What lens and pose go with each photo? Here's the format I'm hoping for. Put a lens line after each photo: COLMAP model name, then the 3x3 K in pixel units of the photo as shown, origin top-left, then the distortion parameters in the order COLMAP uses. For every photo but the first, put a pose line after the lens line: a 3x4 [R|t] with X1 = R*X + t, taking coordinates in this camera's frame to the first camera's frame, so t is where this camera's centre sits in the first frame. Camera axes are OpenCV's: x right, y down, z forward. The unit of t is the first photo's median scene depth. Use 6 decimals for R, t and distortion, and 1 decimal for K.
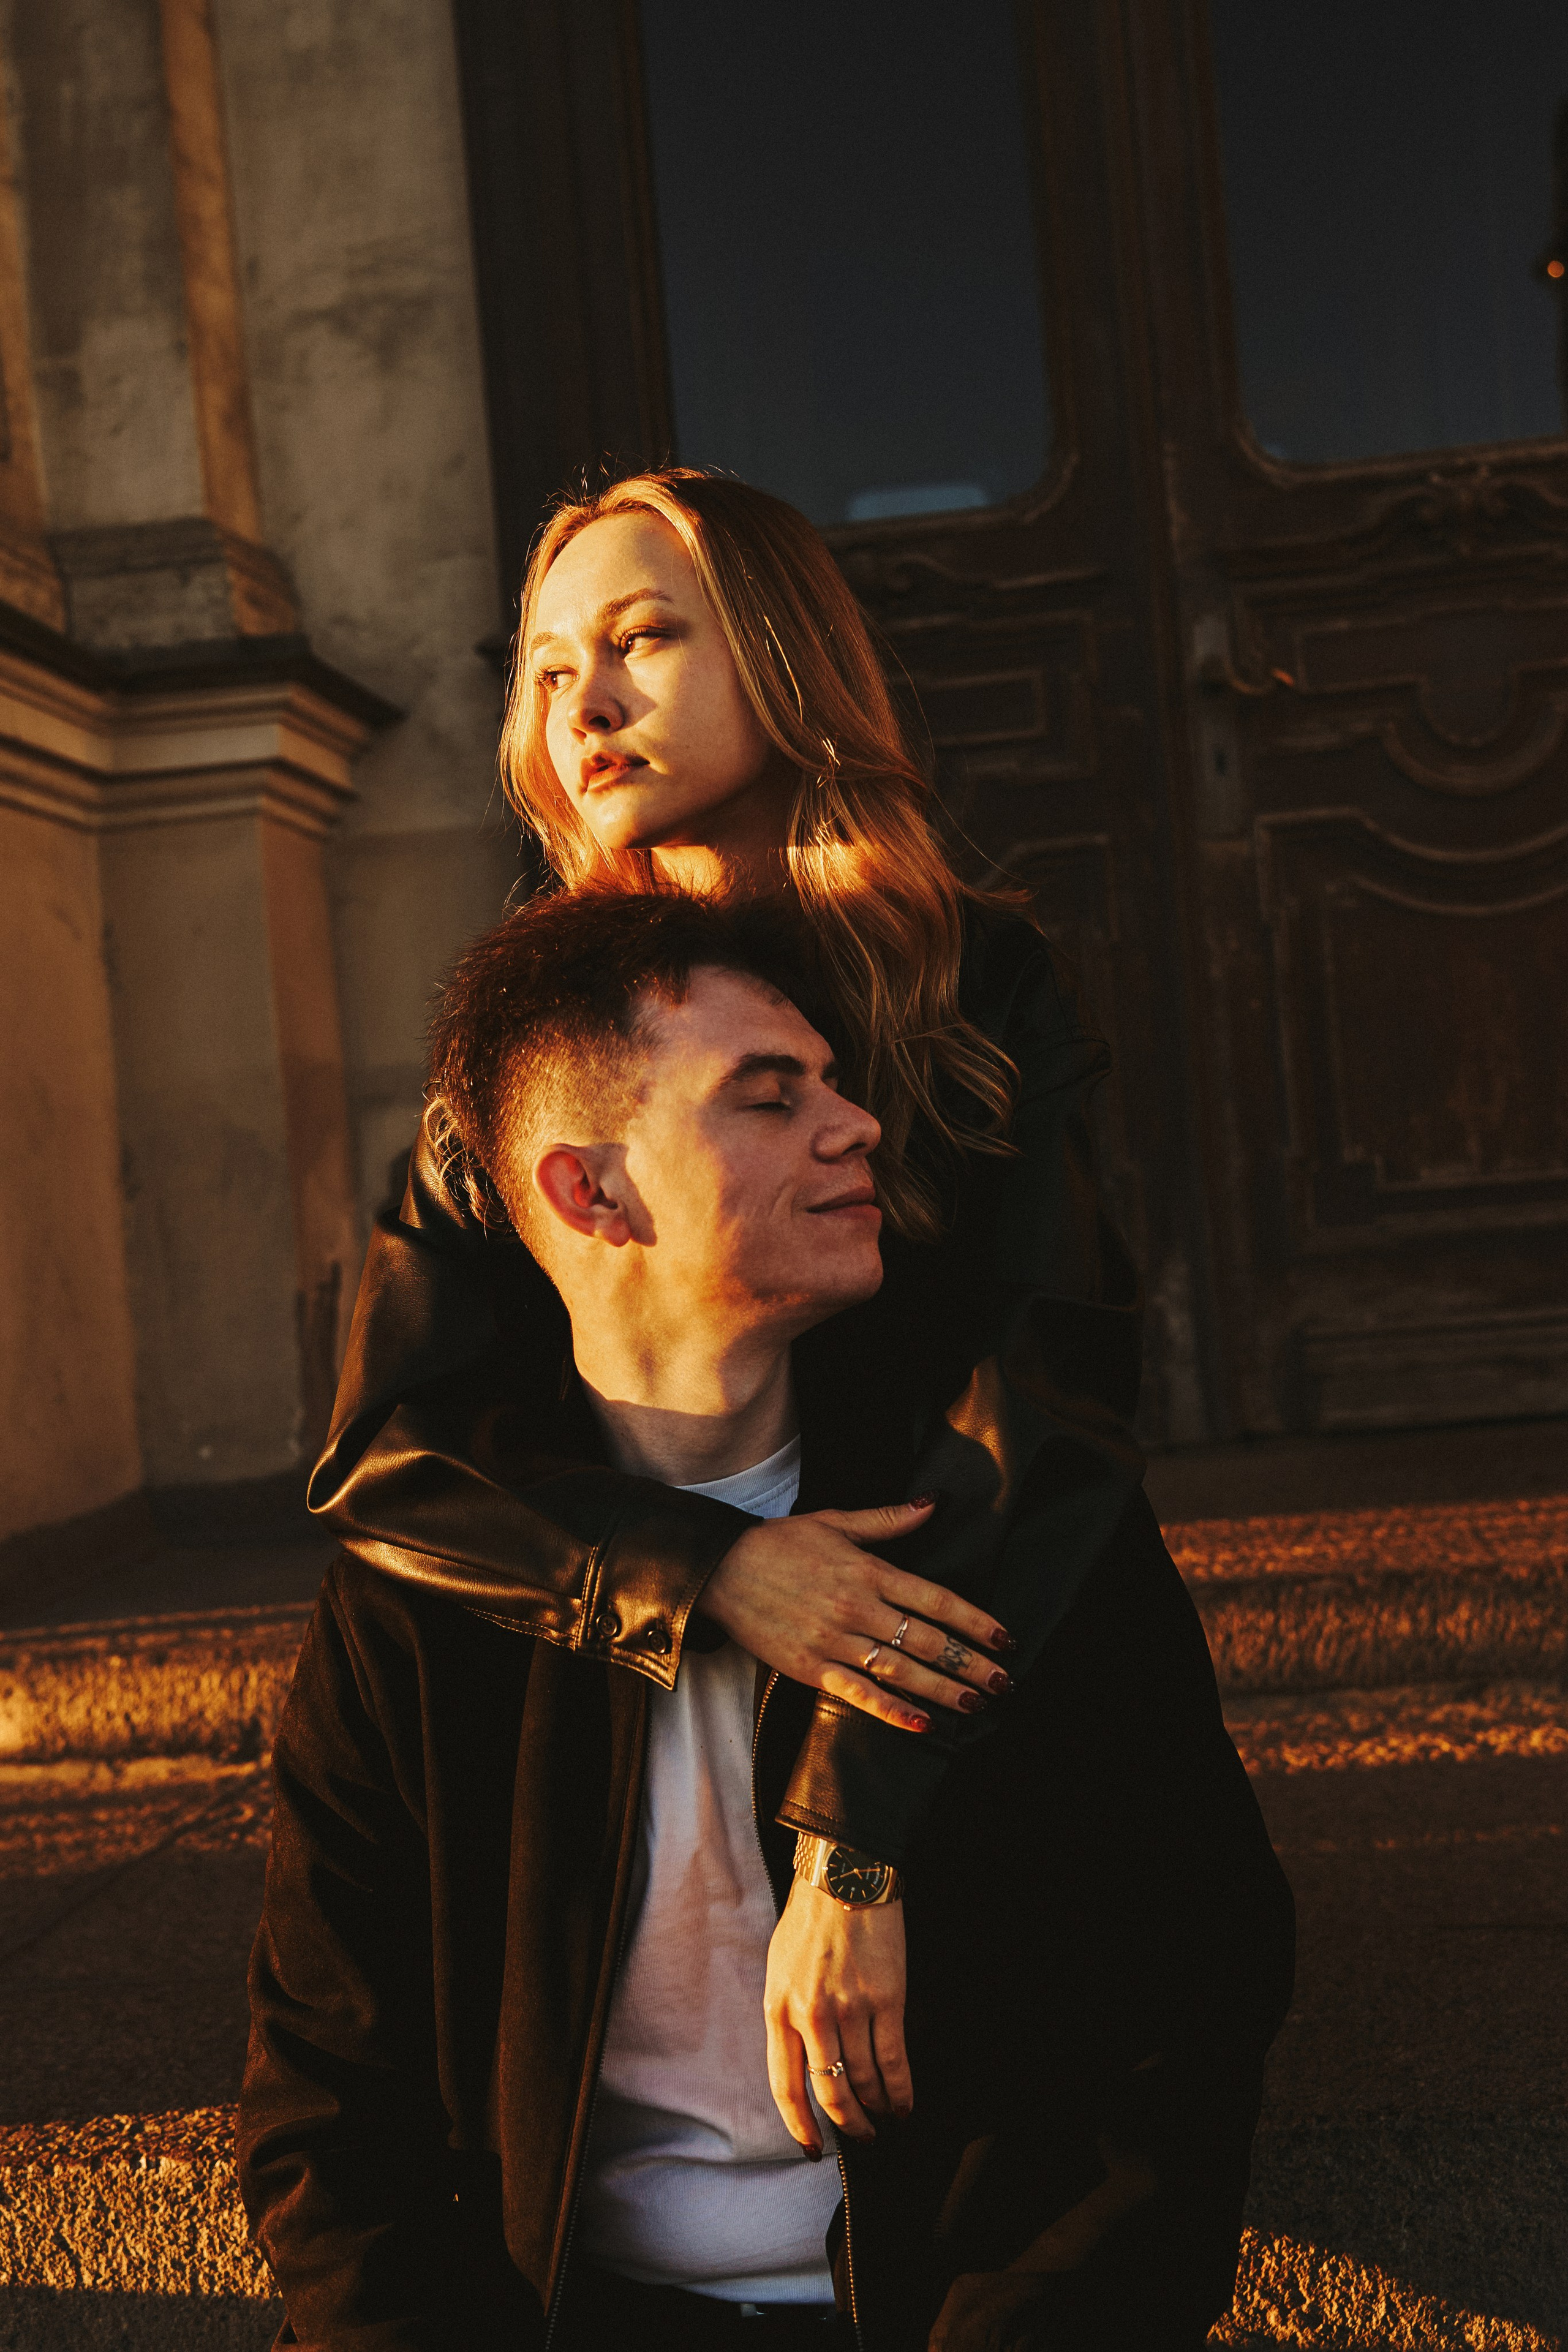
lens RADIAL K [[2359.7, 0, 784.0], [0, 2359.7, 1176.0], [0, 0, 1]] dist [0.012251, -0.000792]
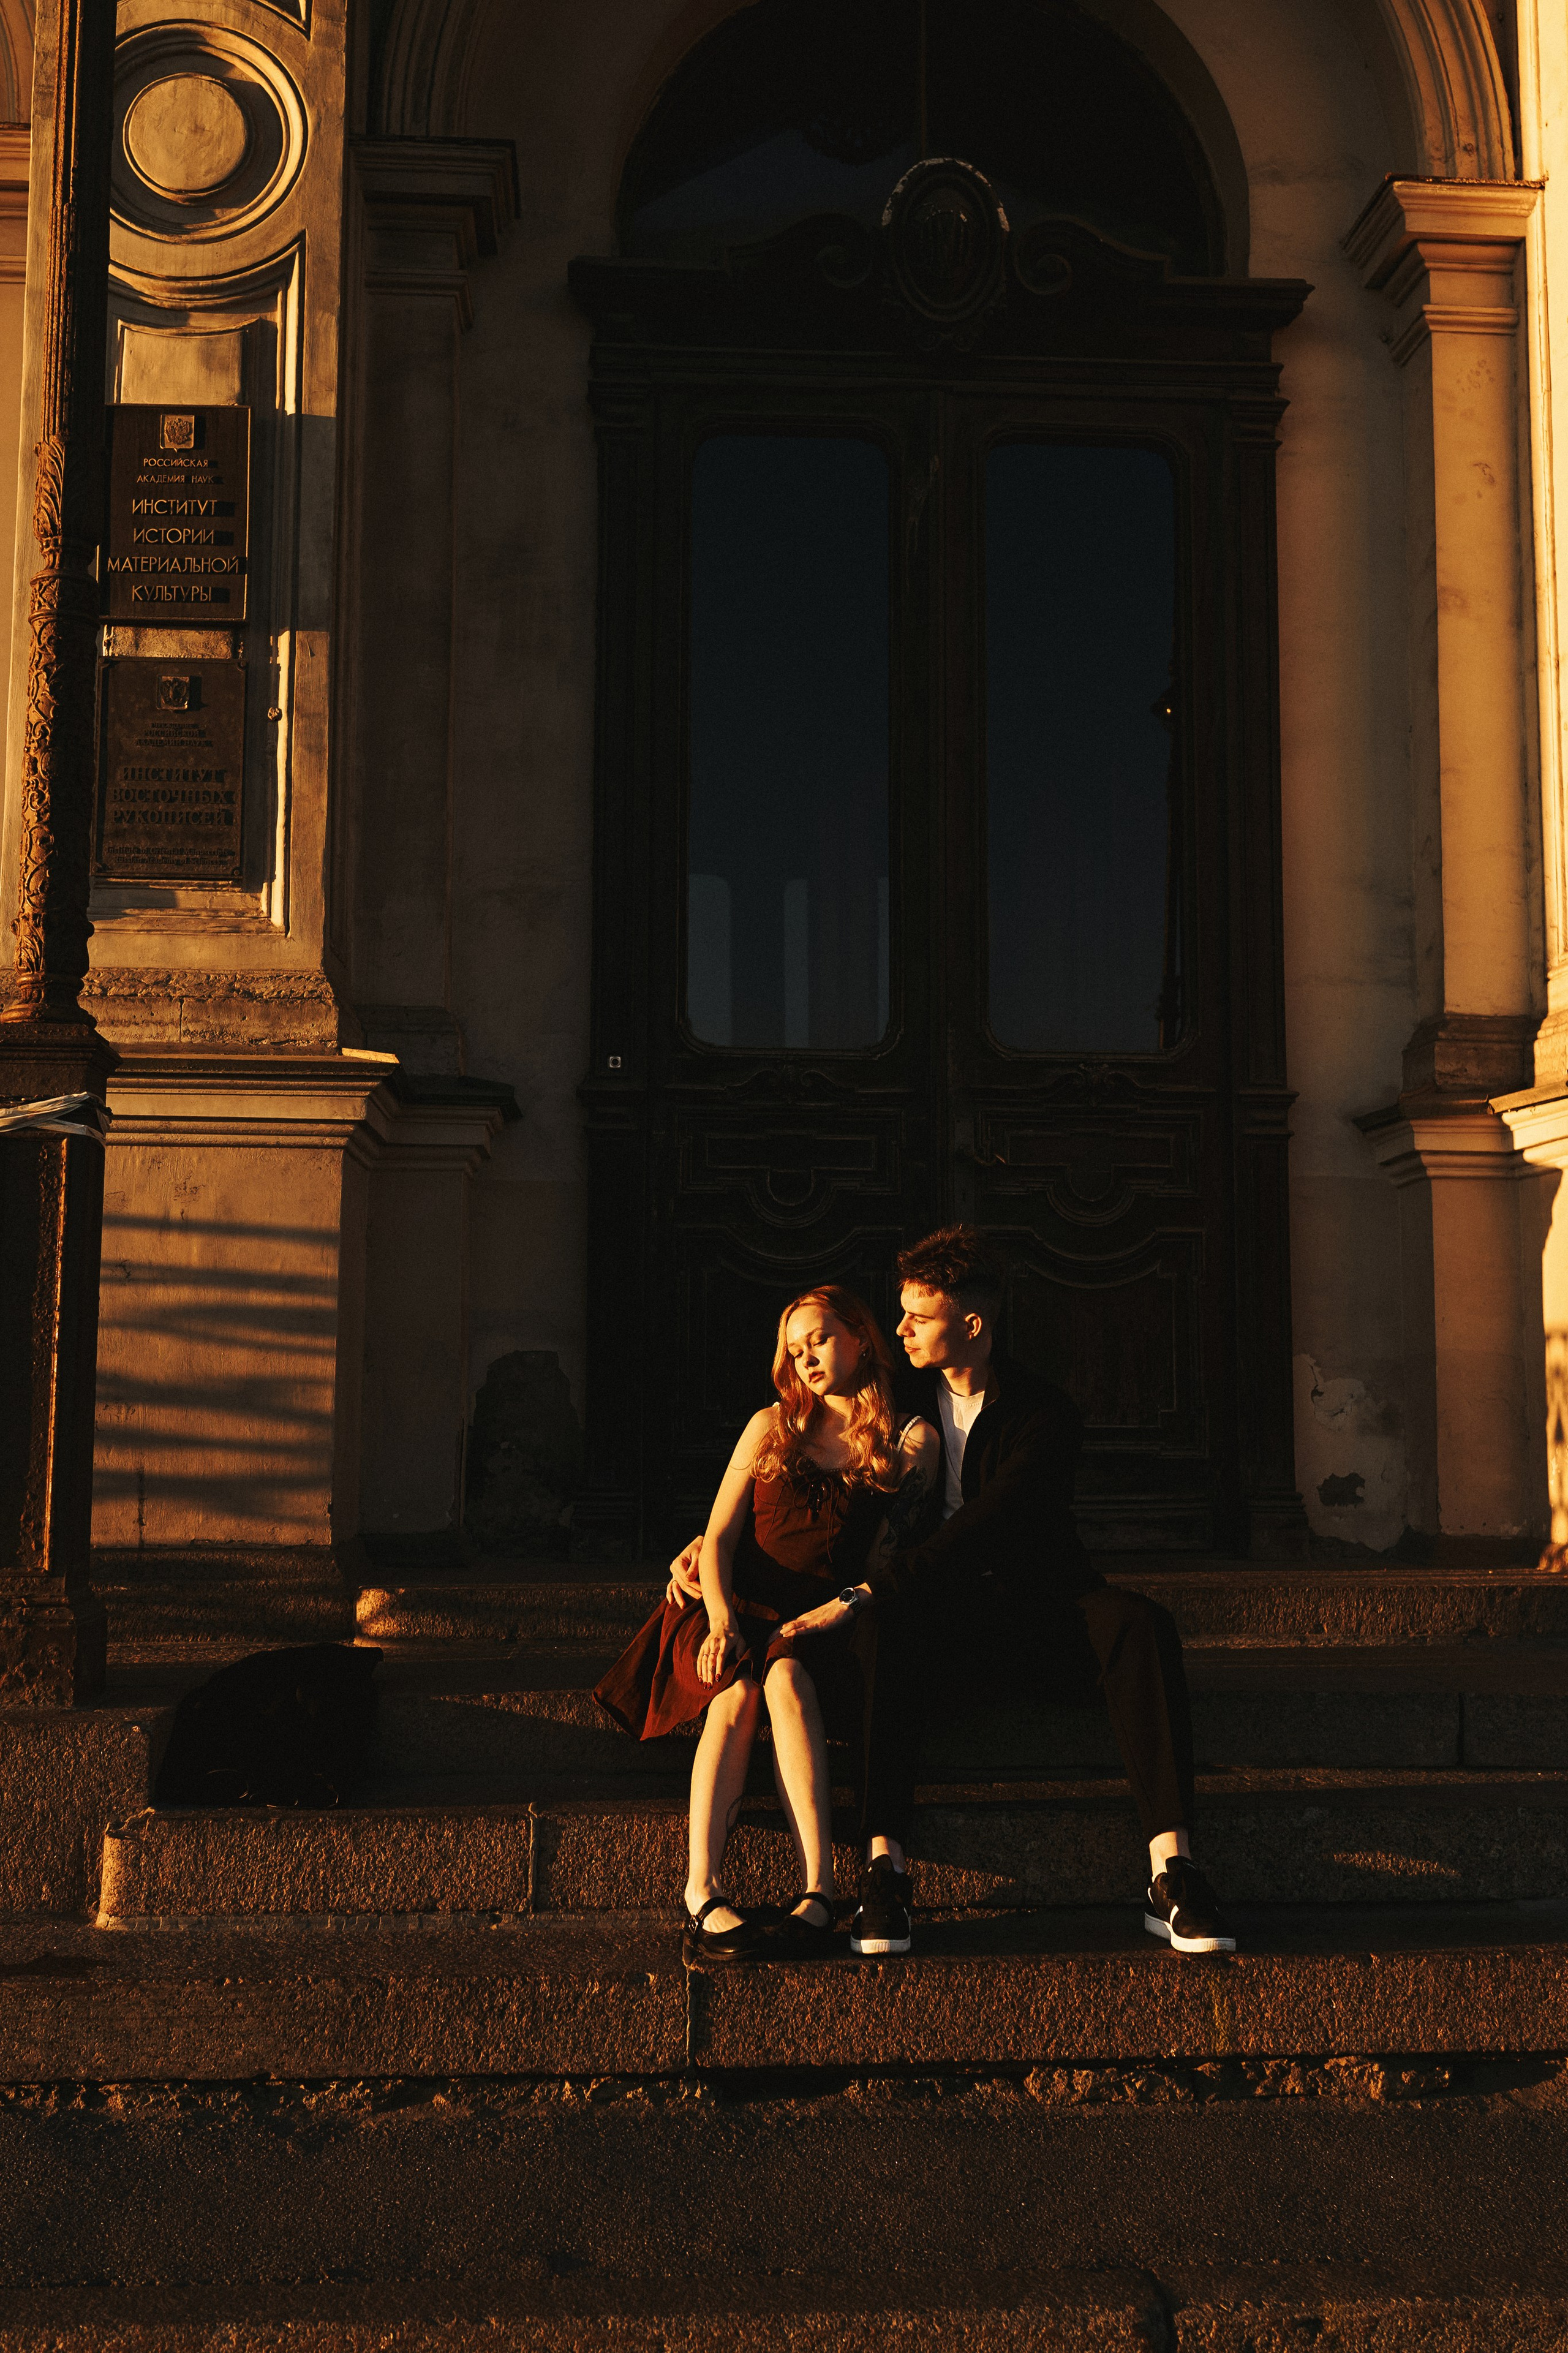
lens RADIAL K [[2360.5, 0, 784.0], [0, 2360.5, 1176.5], [0, 0, 1]] dist [0.012251, -0.000792]
pose [[0.979744, 0.105493, 0.170213, -0.374822], [-0.088137, 0.990398, -0.106508, 0.034898], [-0.179815, 0.089348, 0.979634, -1.120038]]
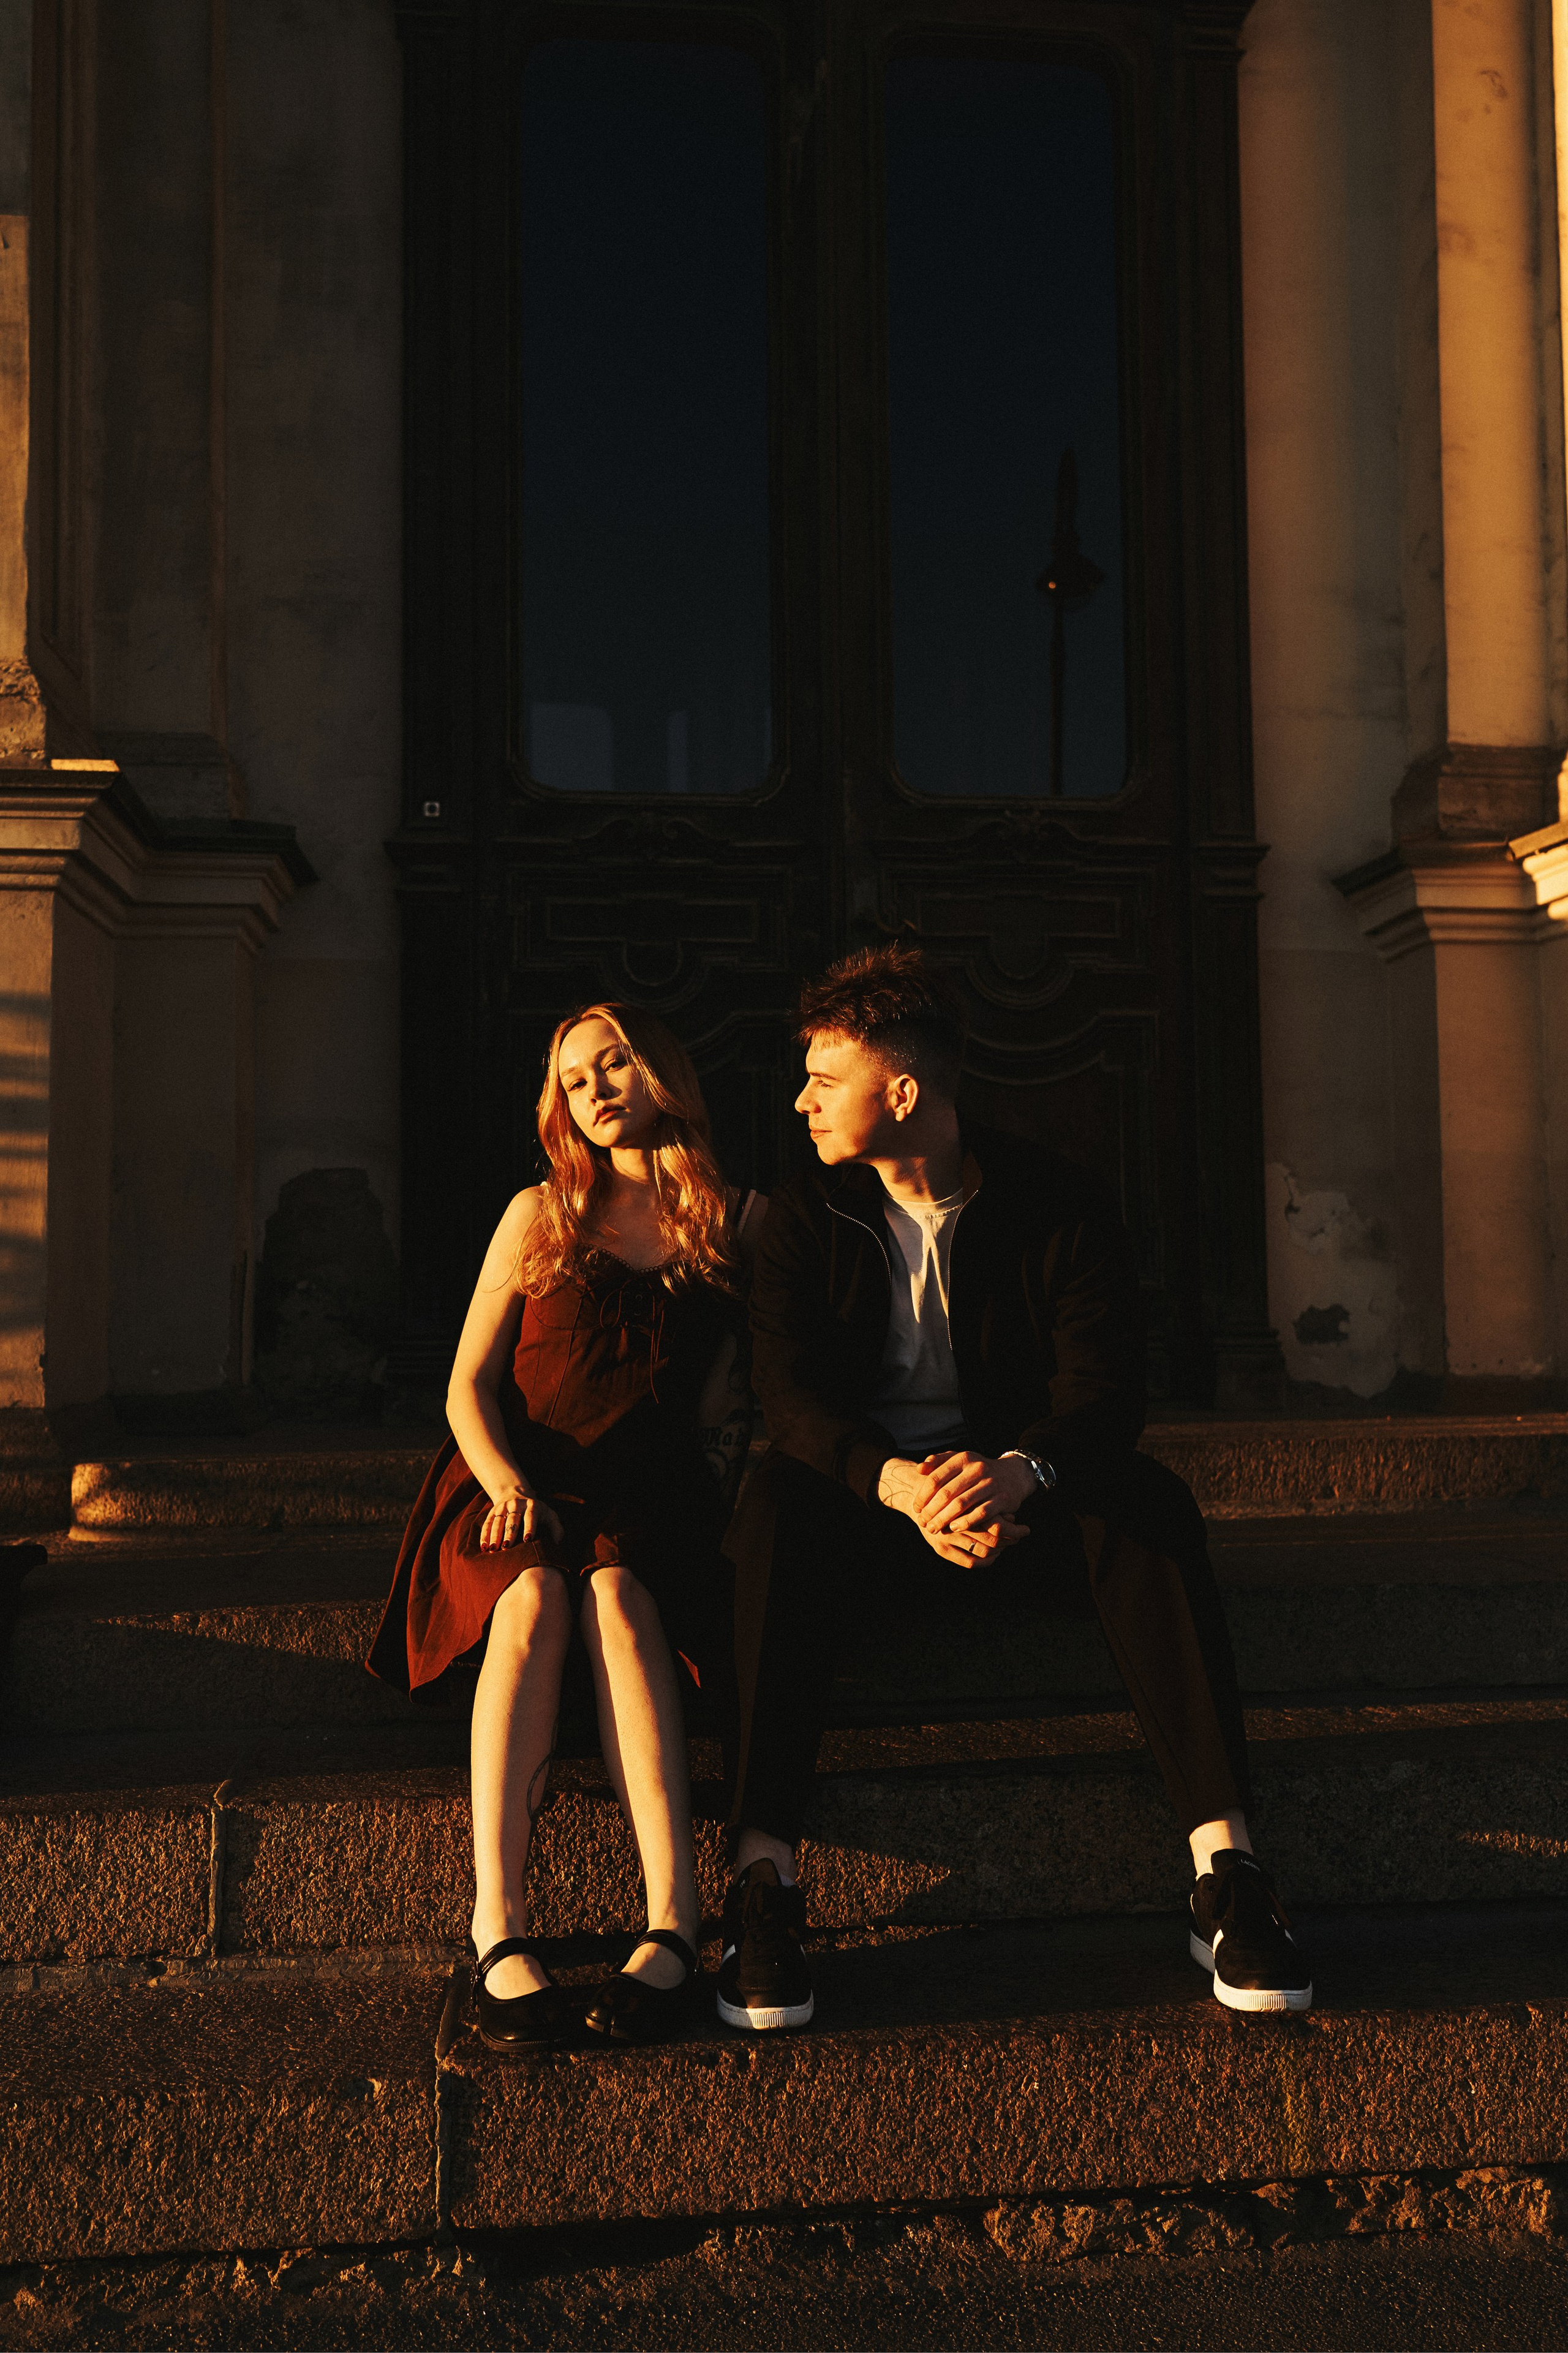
lens RADIAL K [[2202.1, 0, 784.0], [0, 2202.1, 1176.5], [0, 0, 1]] dist [0.011352, 0.010181]
pose [[0.972609, 0.085616, 0.216107, -0.224499], [-0.073249, 0.995218, -0.064612, 0.075548], [-0.220606, 0.047013, 0.974229, -0.530729]]
